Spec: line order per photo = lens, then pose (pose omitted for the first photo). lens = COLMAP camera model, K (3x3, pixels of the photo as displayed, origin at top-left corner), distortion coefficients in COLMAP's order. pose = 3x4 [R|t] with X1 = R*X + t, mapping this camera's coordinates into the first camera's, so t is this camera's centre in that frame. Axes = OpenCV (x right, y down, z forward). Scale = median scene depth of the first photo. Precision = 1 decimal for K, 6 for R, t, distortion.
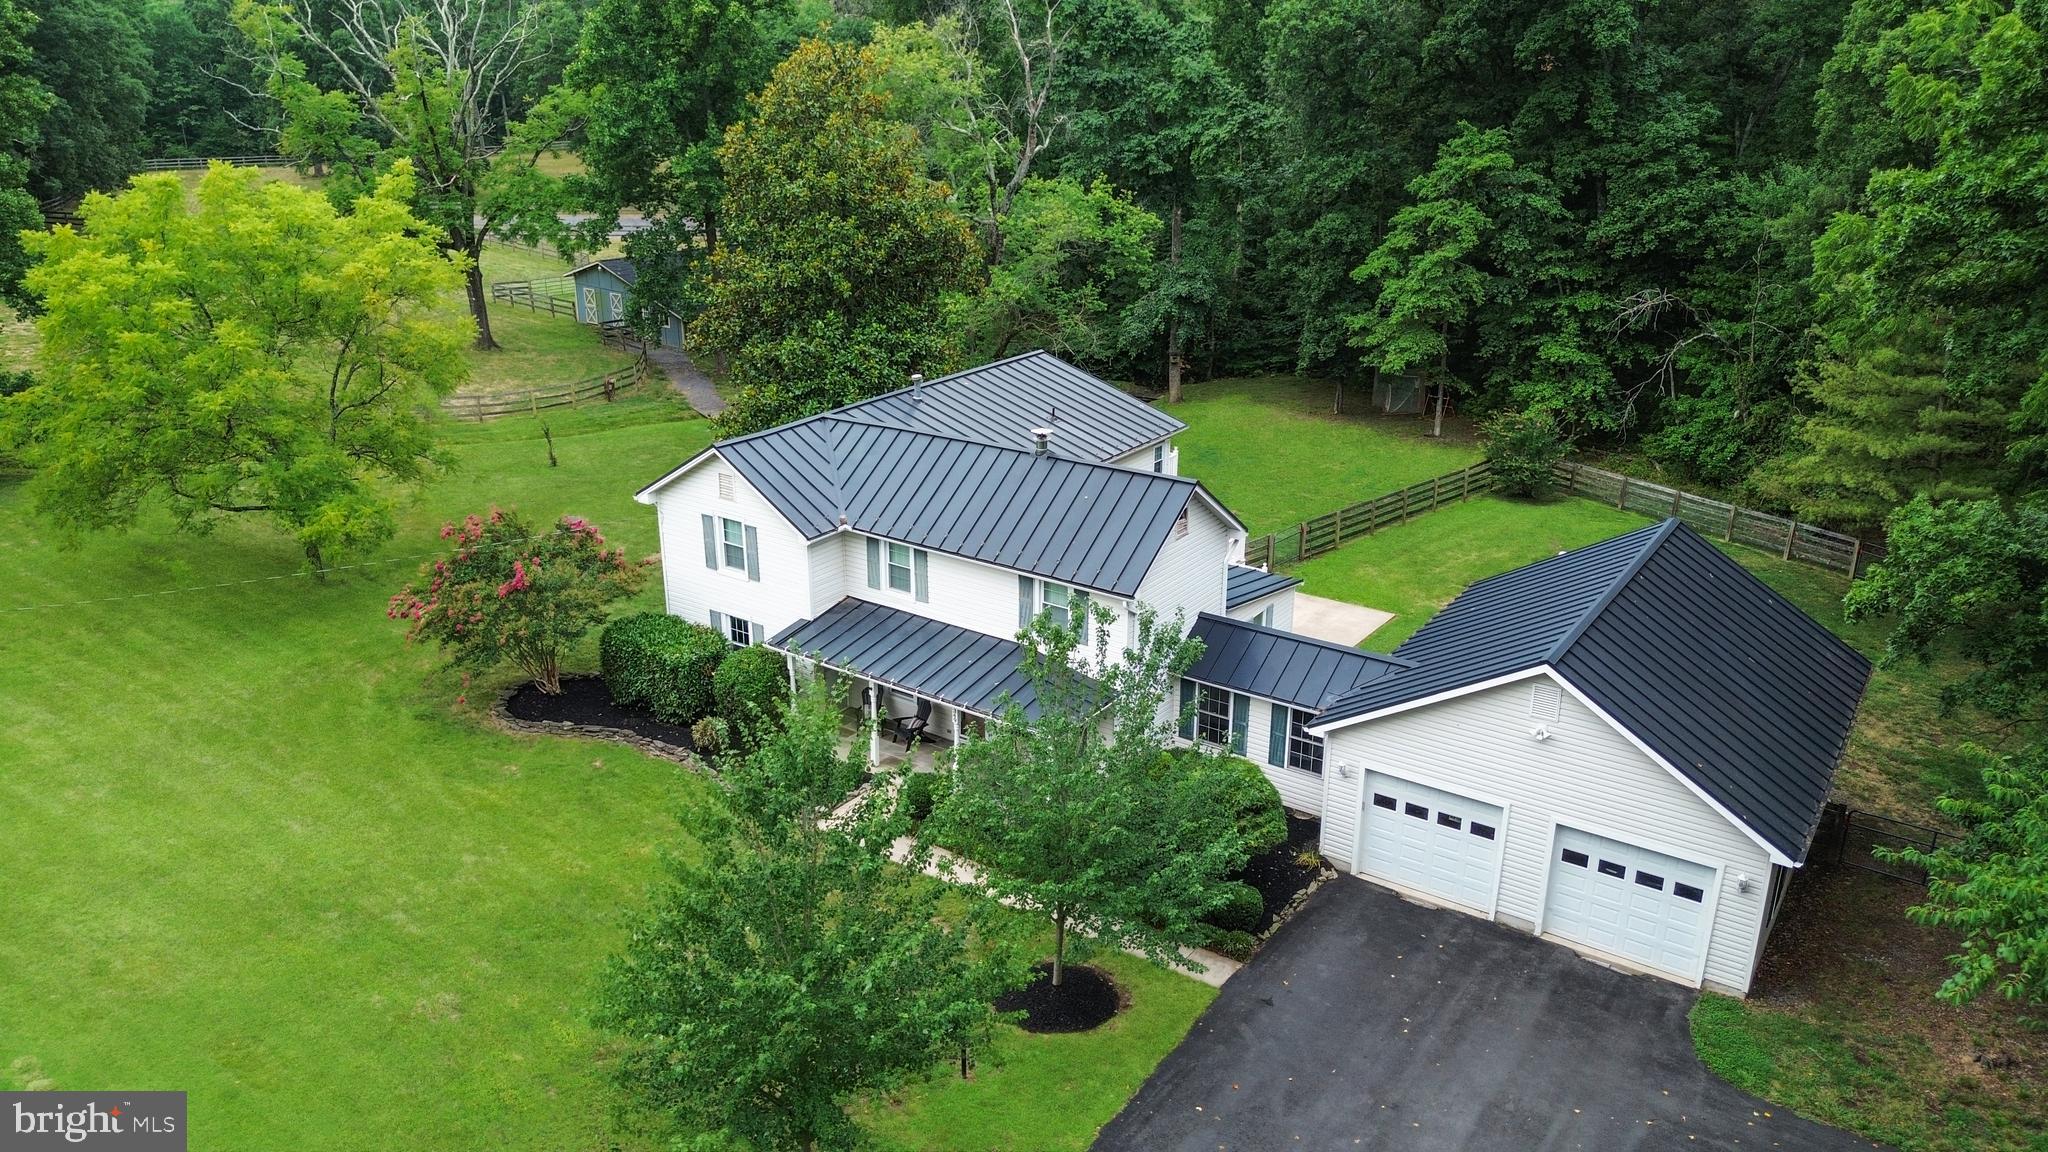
lens RADIAL K [[1459.6, 0, 1024.4], [0, 1459.6, 581.4], [0, 0, 1]] dist [0.075104, -0.073562]
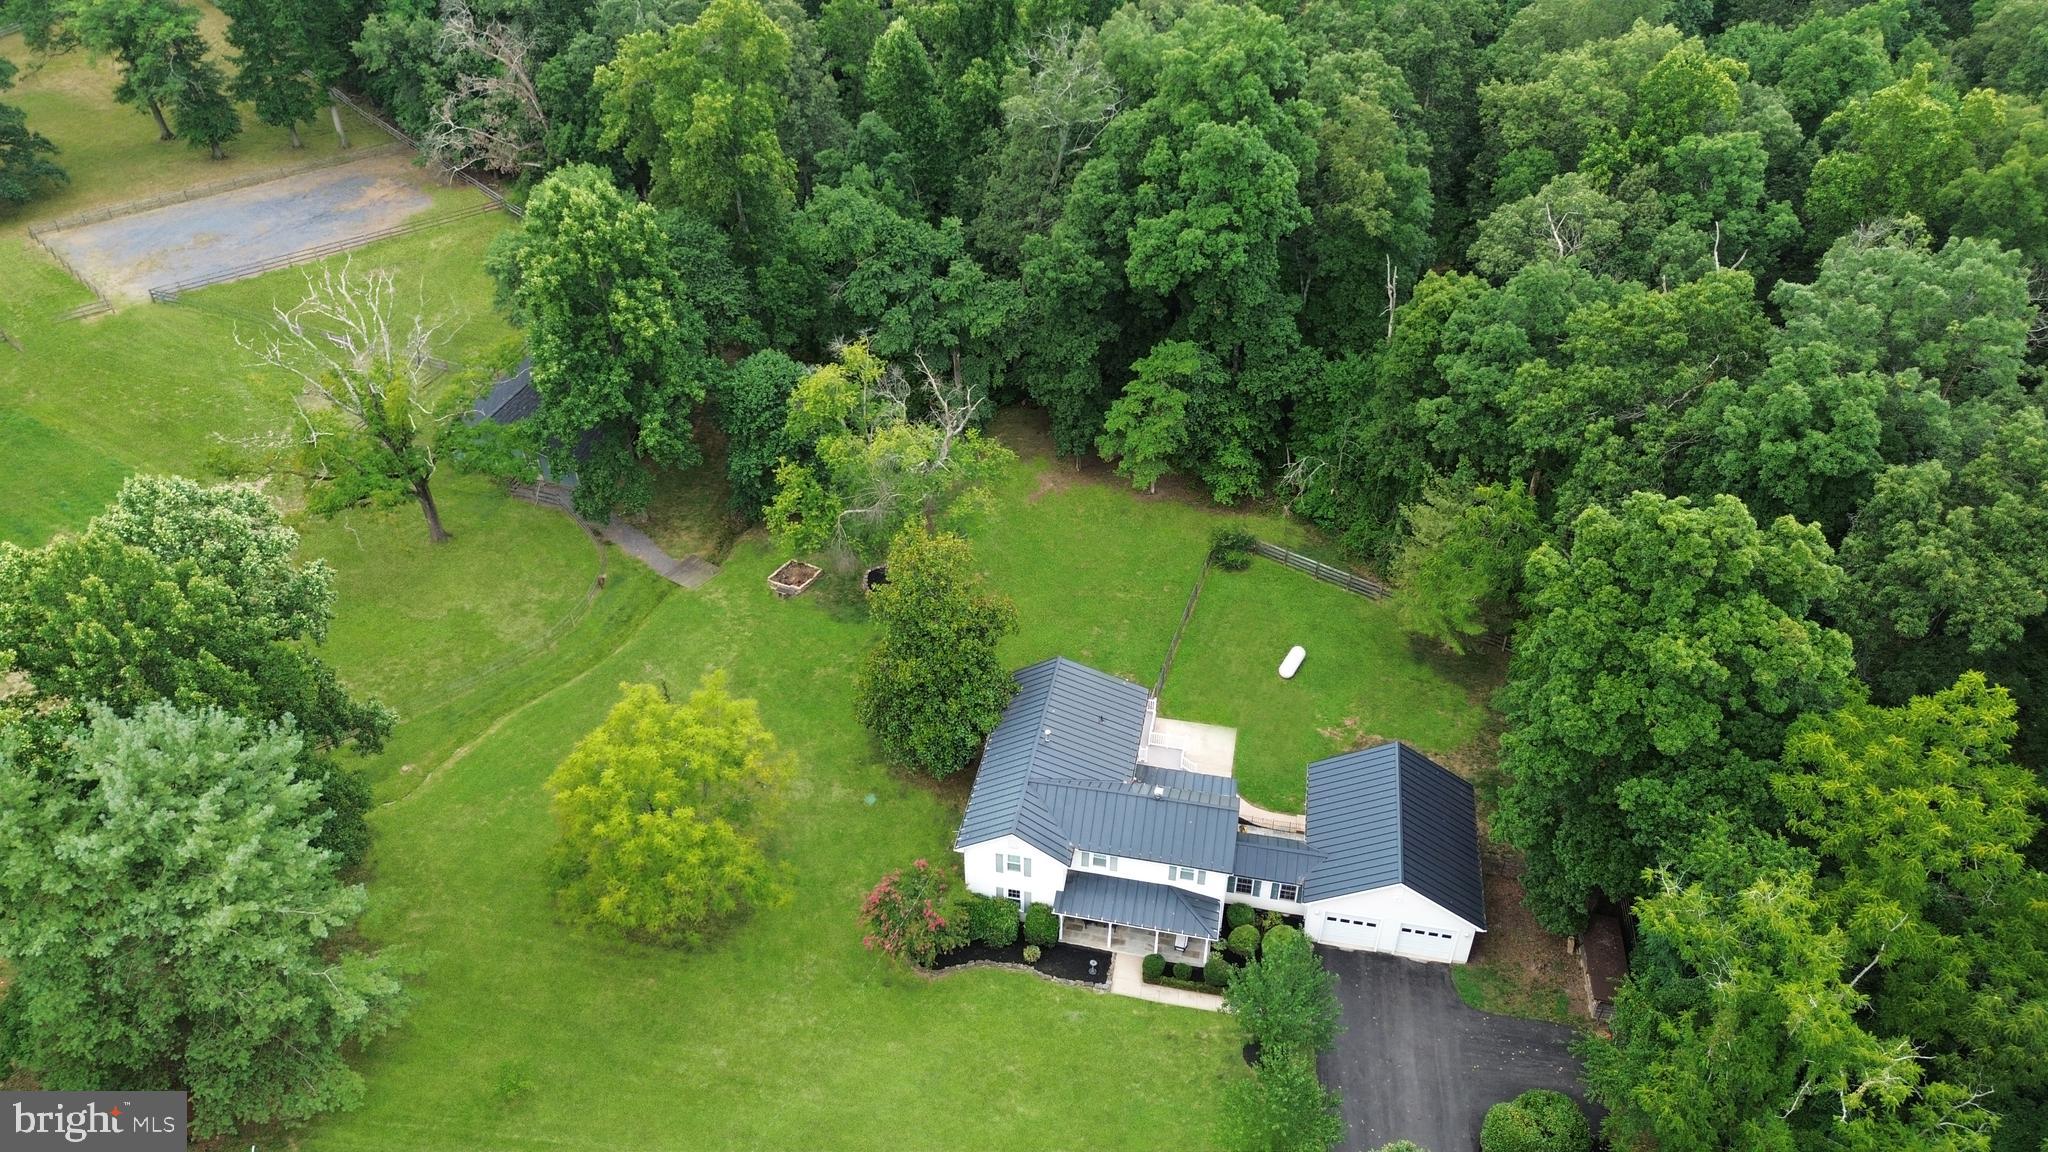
lens RADIAL K [[1459.6, 0, 1024.4], [0, 1459.6, 581.4], [0, 0, 1]] dist [0.075104, -0.073562]
pose [[0.915355, -0.250175, 0.315496, -0.747463], [0.147642, 0.937518, 0.315058, -1.063365], [-0.374603, -0.241809, 0.895098, -0.781052]]
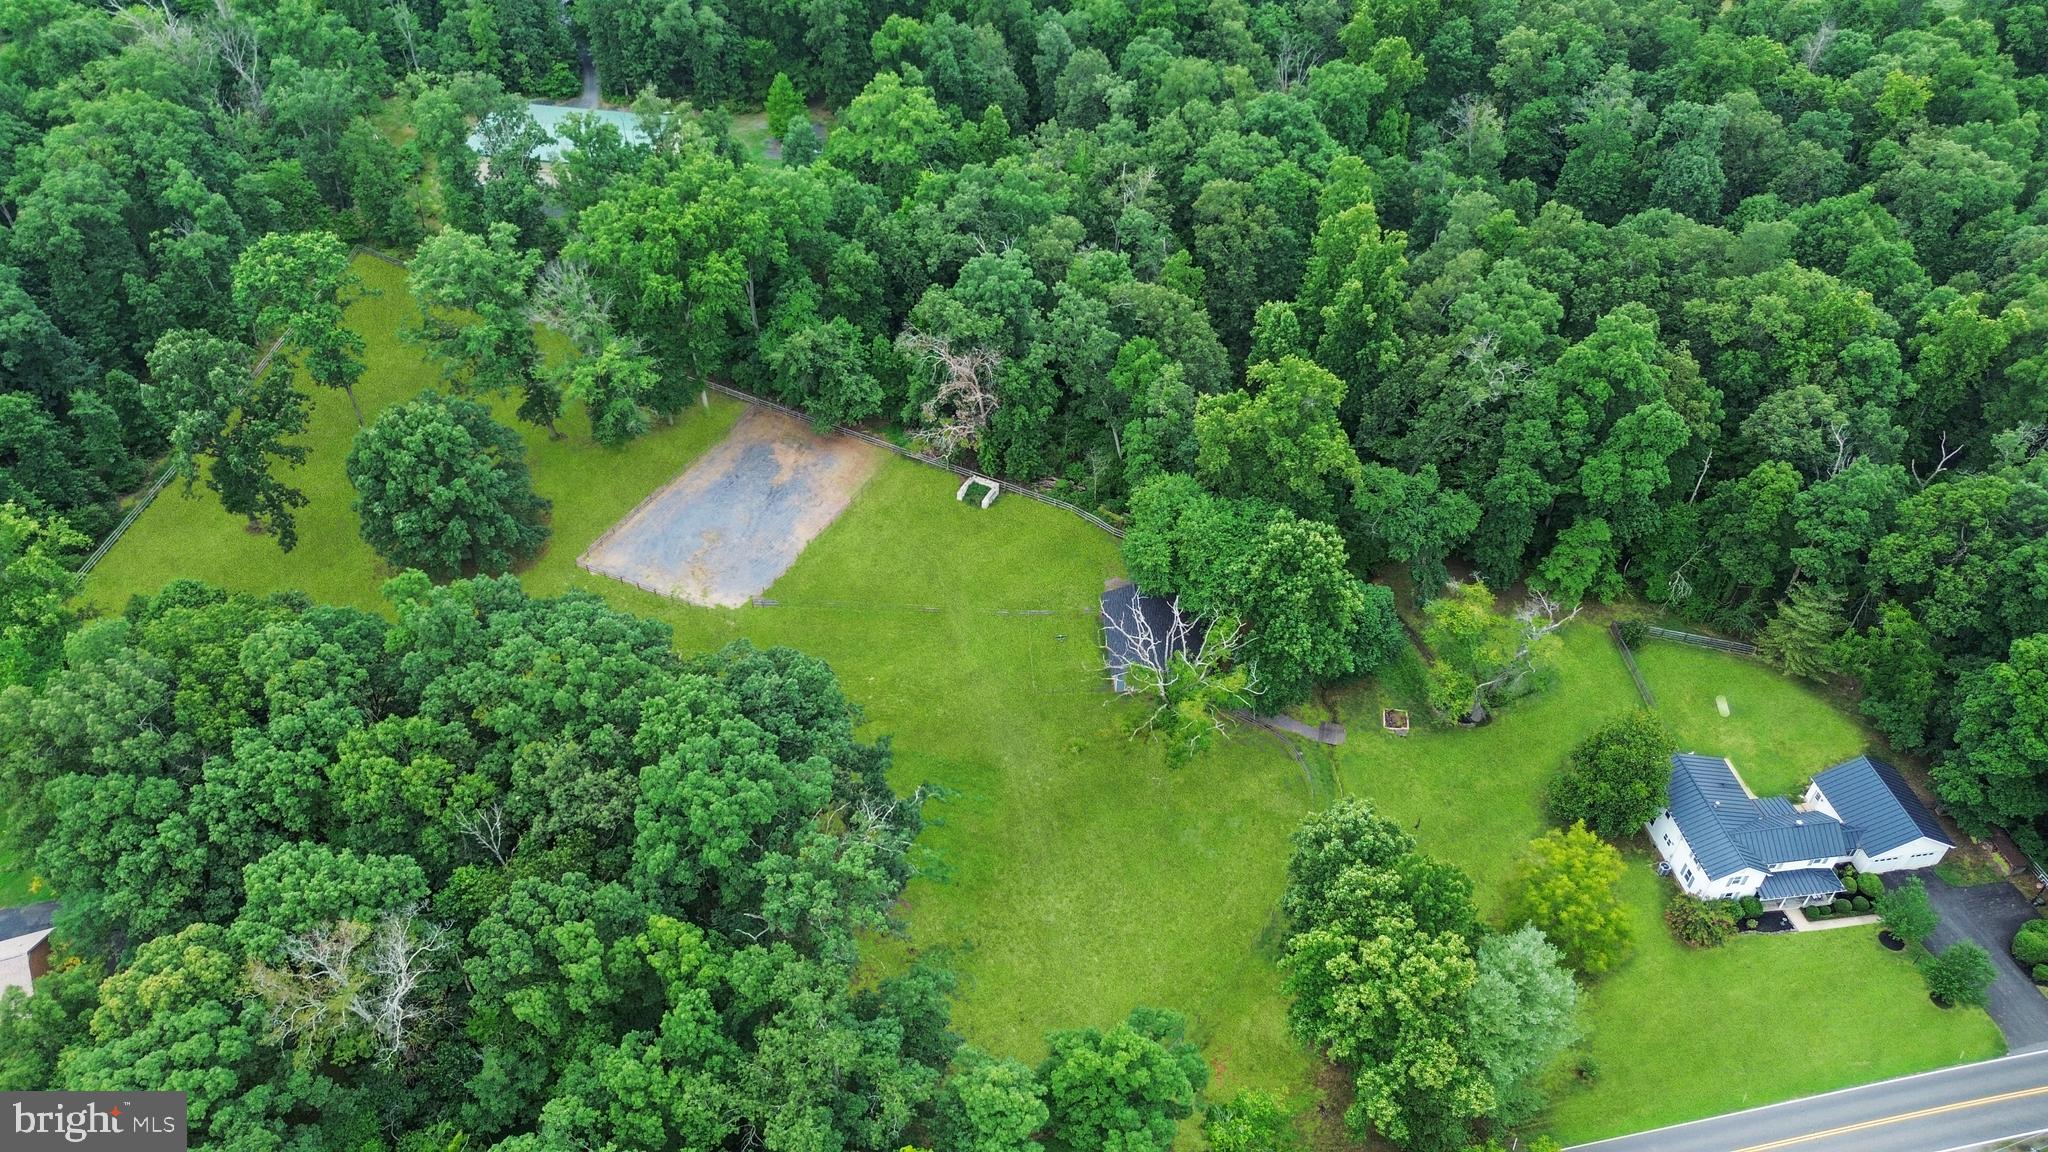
lens RADIAL K [[1459.6, 0, 1024.4], [0, 1459.6, 581.4], [0, 0, 1]] dist [0.075104, -0.073562]
pose [[0.725429, -0.474209, 0.498878, -3.098554], [0.251953, 0.857444, 0.448675, -2.891894], [-0.640525, -0.199788, 0.741493, -0.514419]]
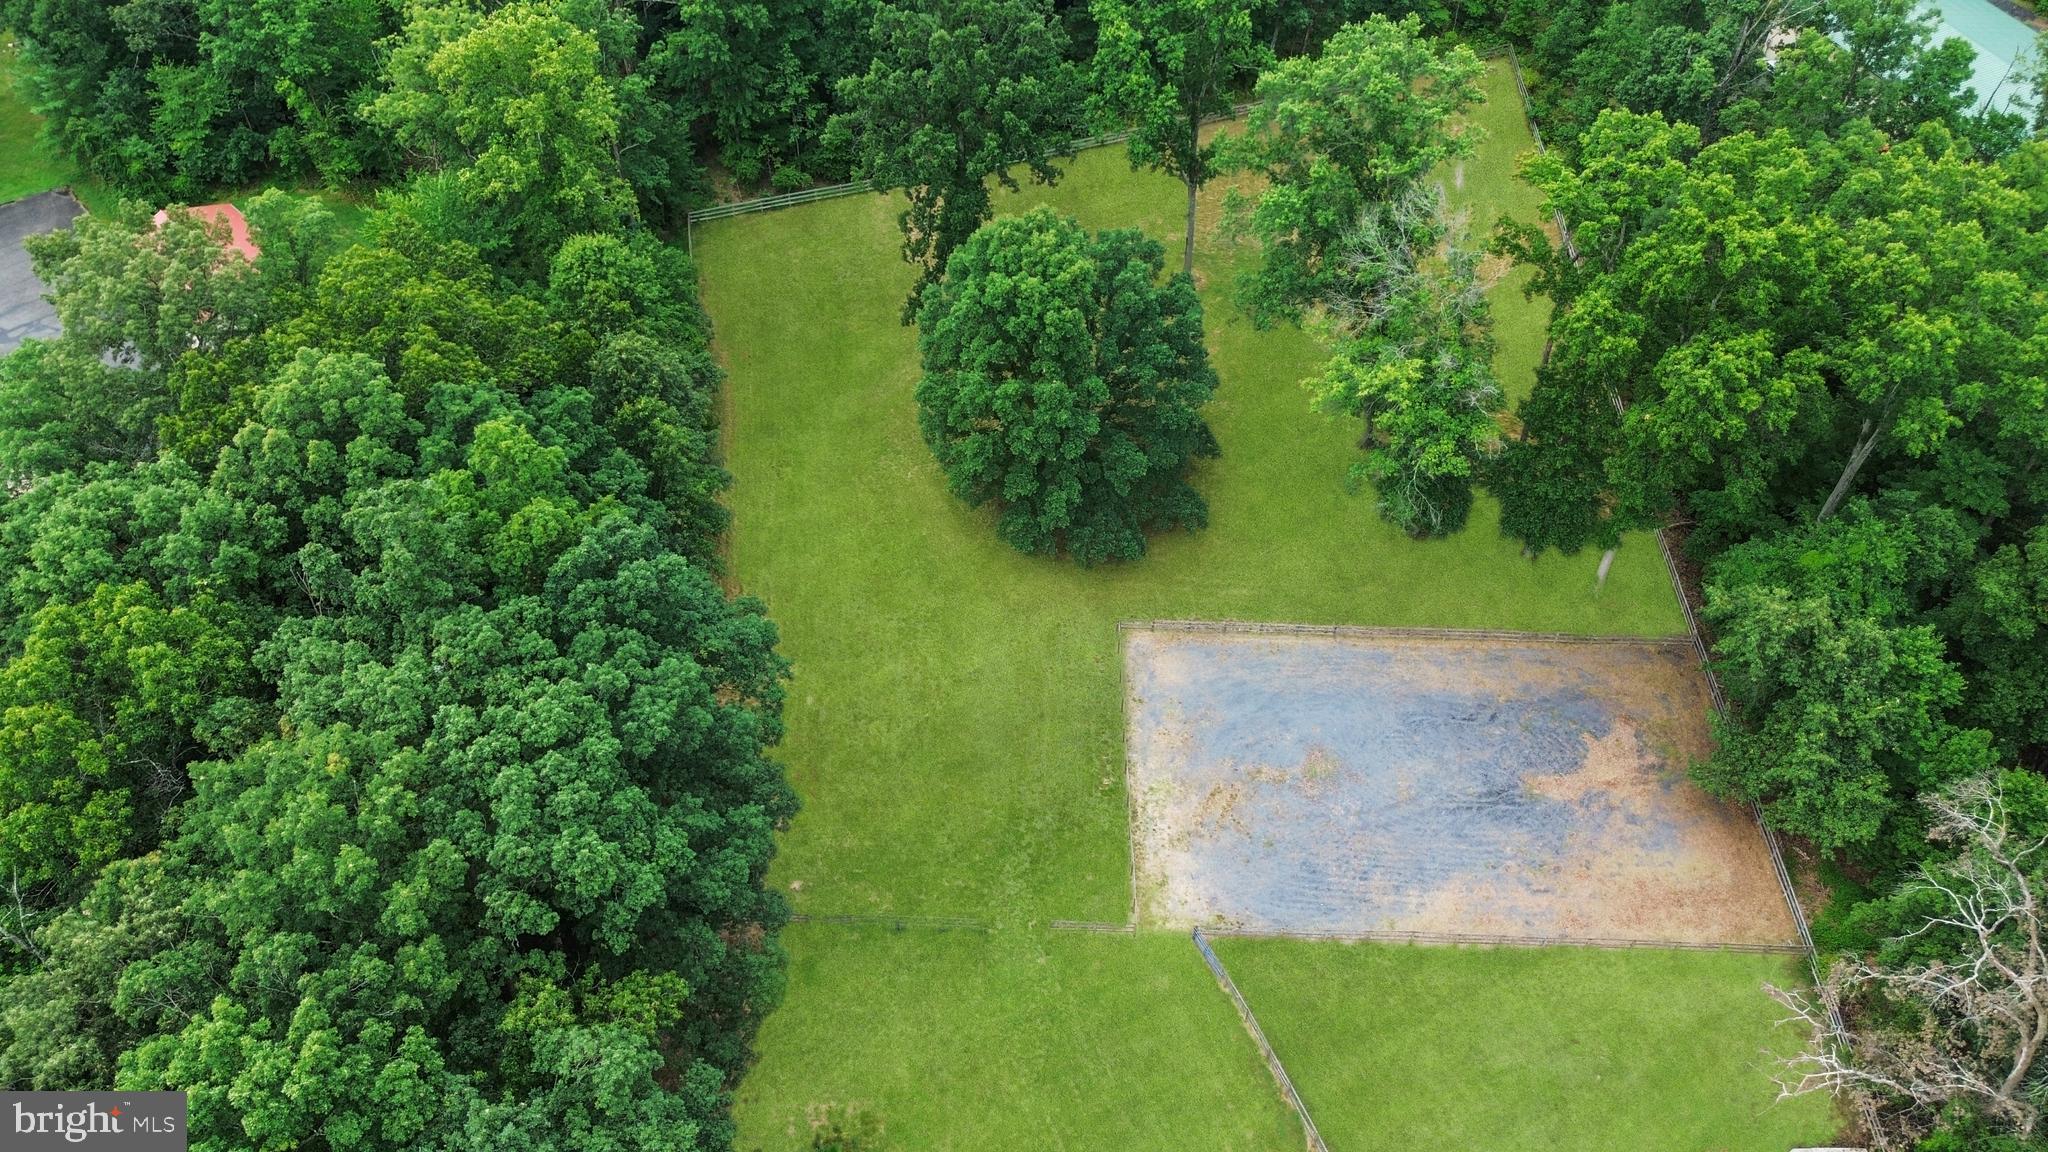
lens RADIAL K [[1459.6, 0, 1024.4], [0, 1459.6, 581.4], [0, 0, 1]] dist [0.075104, -0.073562]
pose [[0.941670, 0.244386, -0.231371, -1.272166], [-0.114287, 0.878870, 0.463169, -2.438753], [0.316537, -0.409710, 0.855536, 1.740002]]
